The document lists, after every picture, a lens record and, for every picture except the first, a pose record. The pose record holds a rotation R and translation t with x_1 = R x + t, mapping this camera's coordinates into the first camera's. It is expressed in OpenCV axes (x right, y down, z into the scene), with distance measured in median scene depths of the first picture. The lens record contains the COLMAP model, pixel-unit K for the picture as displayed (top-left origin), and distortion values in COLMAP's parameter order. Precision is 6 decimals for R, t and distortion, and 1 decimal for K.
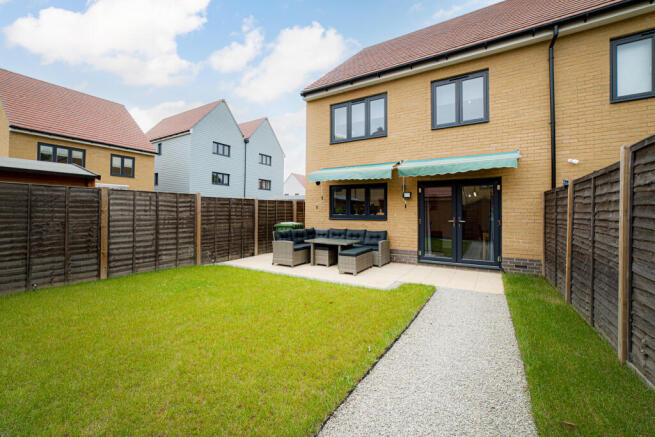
lens RADIAL K [[261.9, 0, 327.4], [0, 261.9, 207.5], [0, 0, 1]] dist [0.009639, 0.001782]
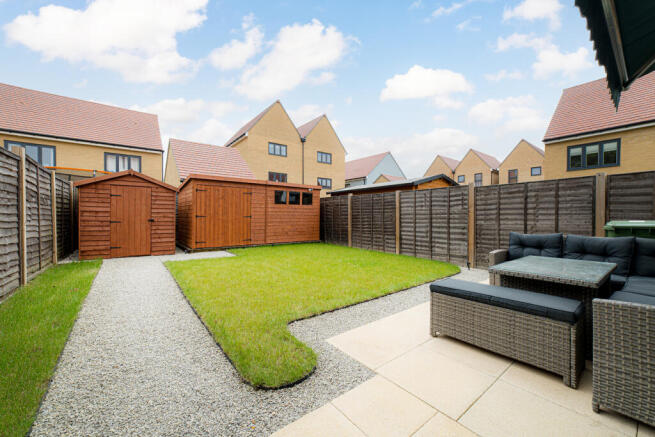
lens RADIAL K [[261.9, 0, 325.5], [0, 261.9, 230.9], [0, 0, 1]] dist [0.009639, 0.001782]
pose [[-0.330829, 0.046006, -0.942569, 0.490534], [0.019746, 0.998930, 0.041827, 0.056251], [0.943484, -0.004774, -0.331384, 0.853077]]
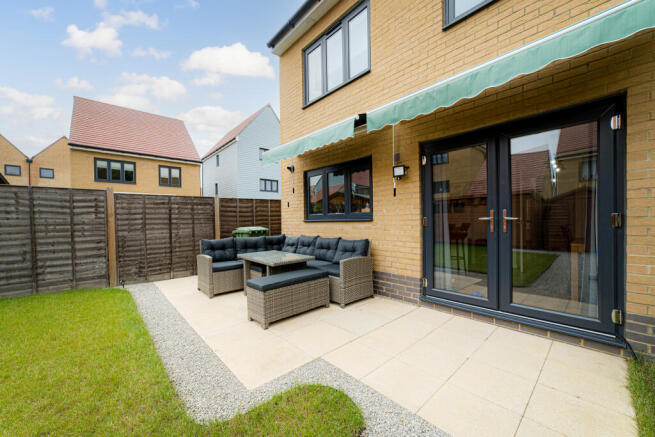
lens RADIAL K [[261.9, 0, 331.6], [0, 261.9, 221.1], [0, 0, 1]] dist [0.009639, 0.001782]
pose [[0.969260, -0.018531, -0.245338, 0.293867], [0.025163, 0.999397, 0.023924, 0.034993], [0.244747, -0.029362, 0.969142, 0.445372]]
